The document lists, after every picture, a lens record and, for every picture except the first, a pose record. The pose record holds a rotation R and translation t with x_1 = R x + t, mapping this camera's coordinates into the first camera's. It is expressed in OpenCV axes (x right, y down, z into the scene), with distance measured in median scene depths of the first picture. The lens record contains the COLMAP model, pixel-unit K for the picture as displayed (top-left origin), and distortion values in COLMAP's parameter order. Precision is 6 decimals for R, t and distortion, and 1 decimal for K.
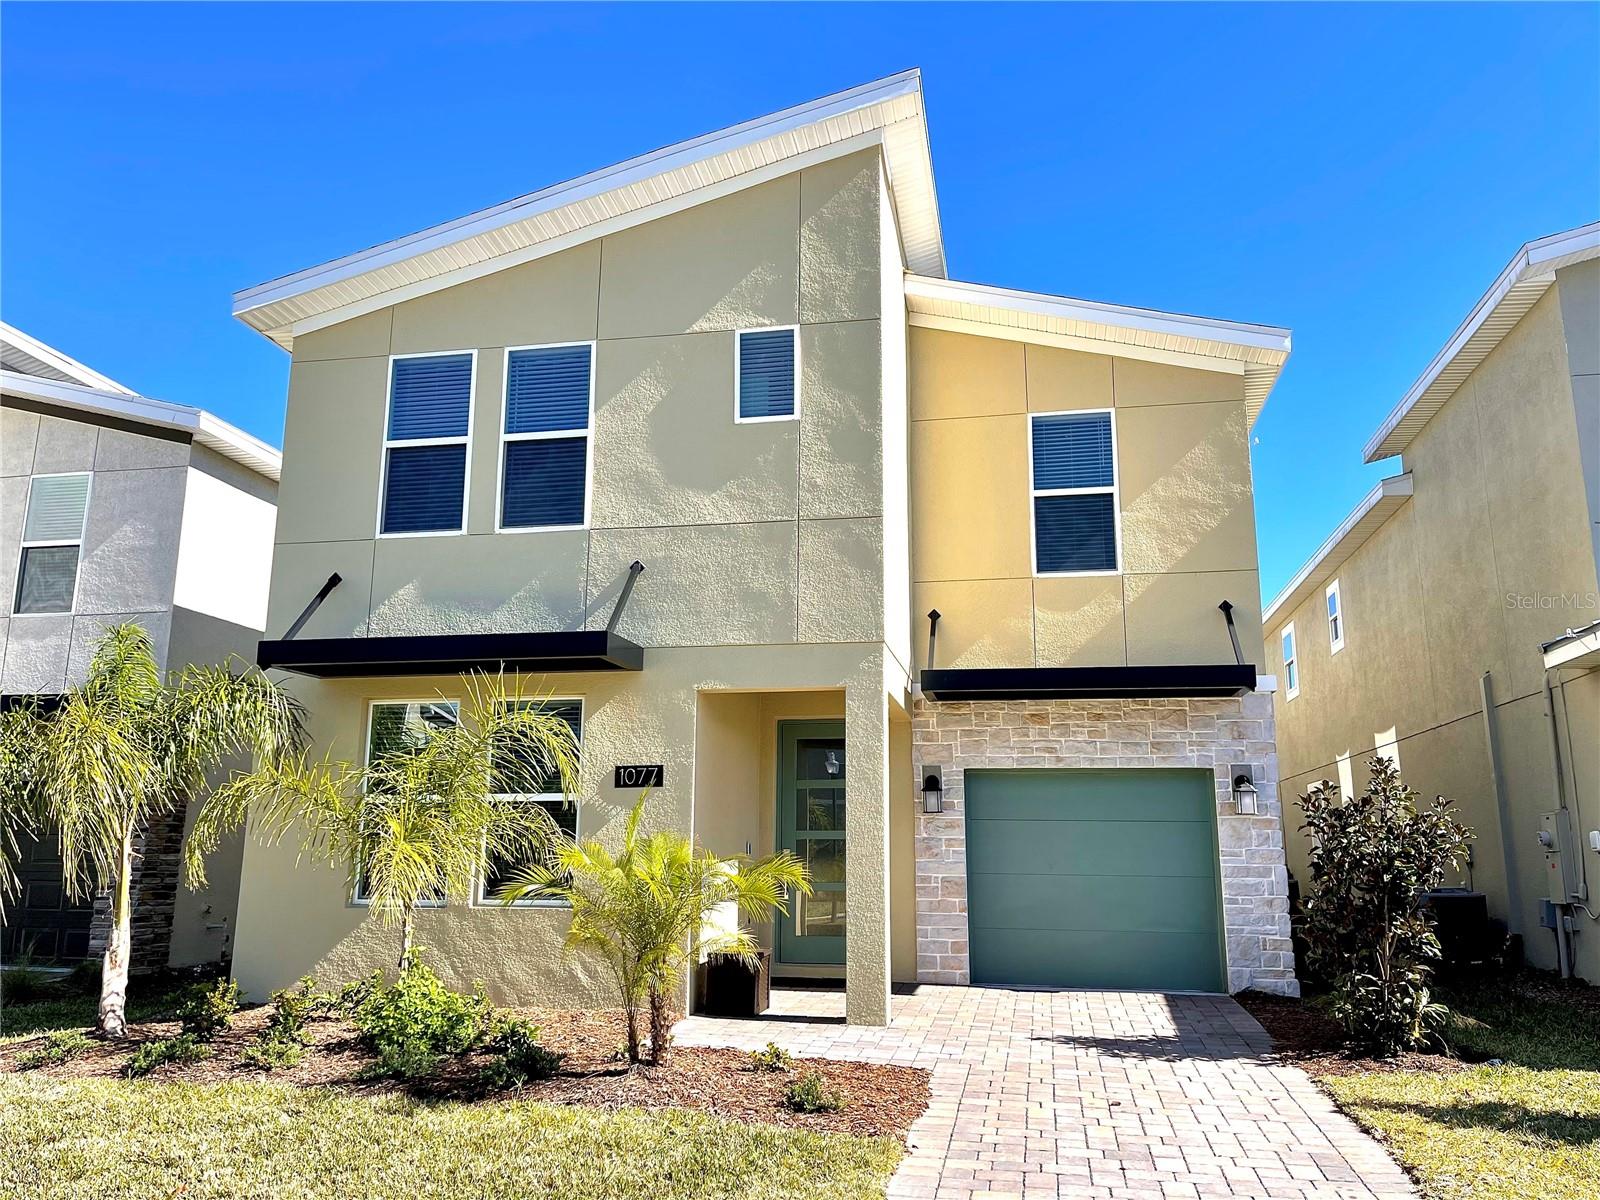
lens RADIAL K [[1185.8, 0, 800.0], [0, 1185.8, 600.0], [0, 0, 1]] dist [0.156522, -0.266842]
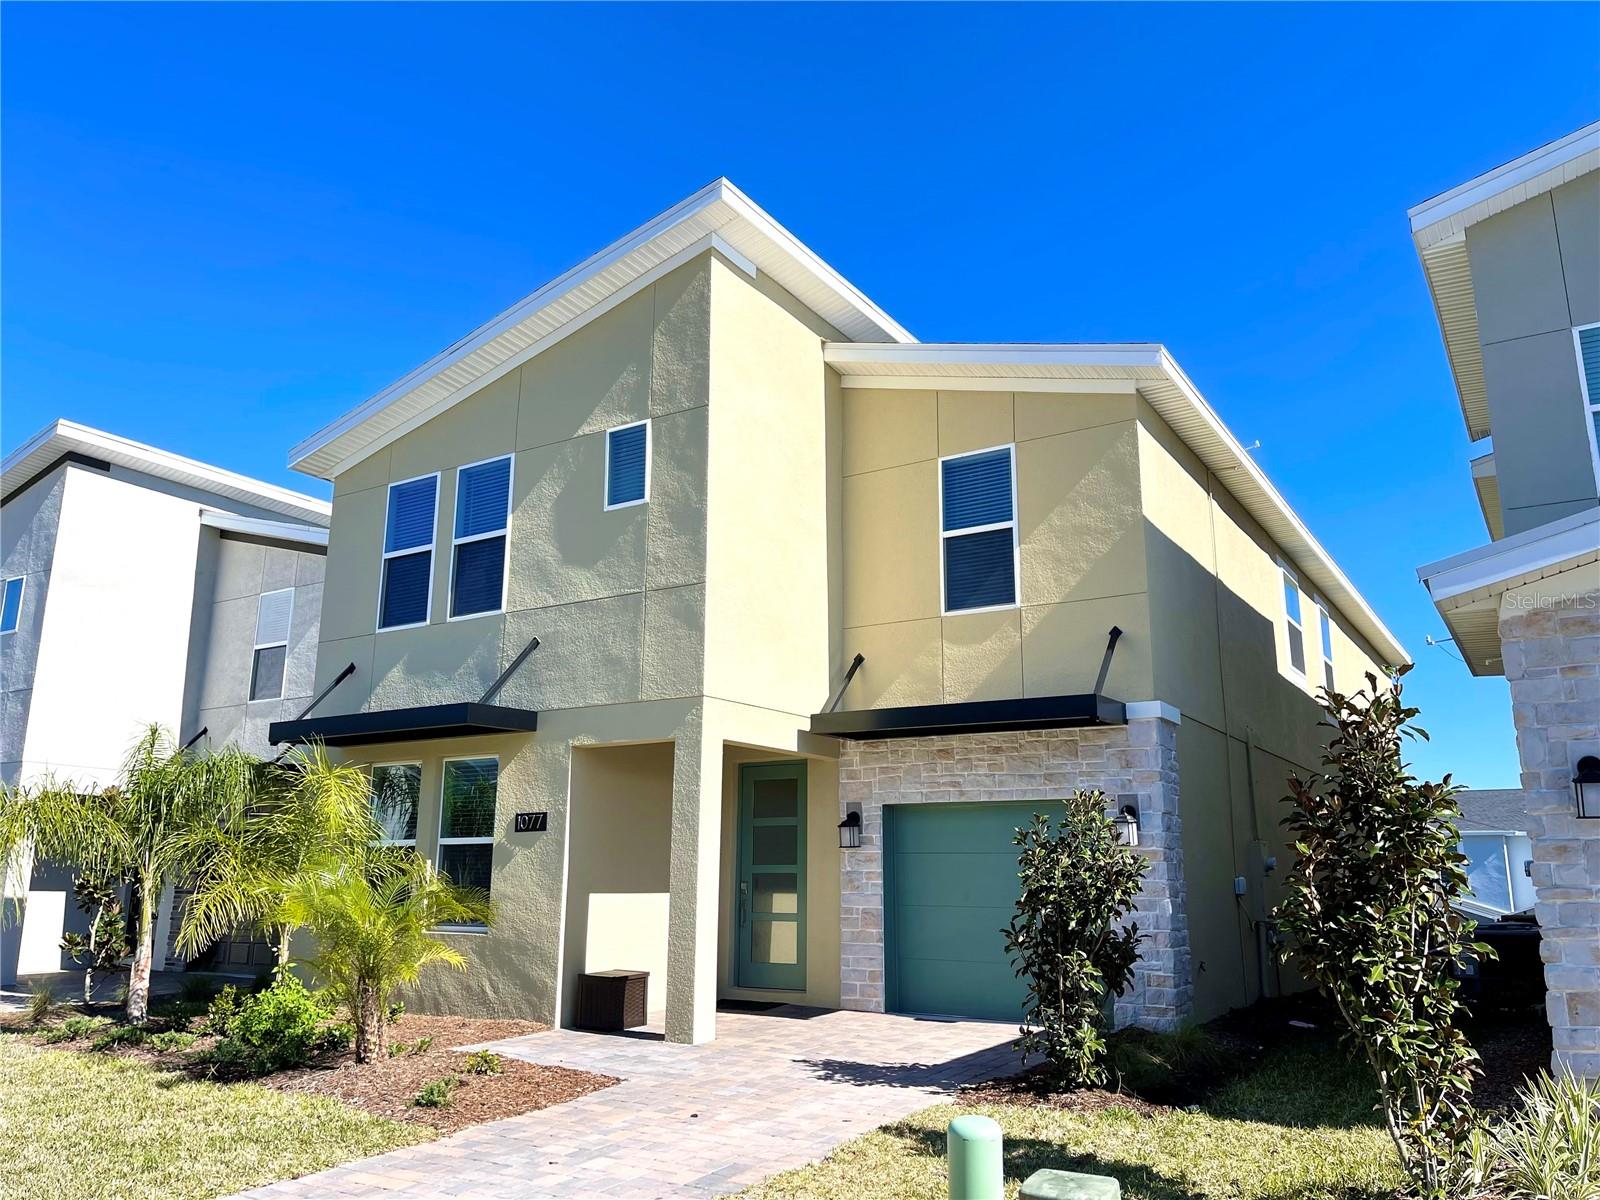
lens RADIAL K [[1185.8, 0, 800.0], [0, 1185.8, 600.0], [0, 0, 1]] dist [0.156522, -0.266842]
pose [[0.929365, -0.085104, -0.359219, 0.501947], [0.077302, 0.996355, -0.036058, -0.006157], [0.360979, 0.005743, 0.932556, -0.005808]]
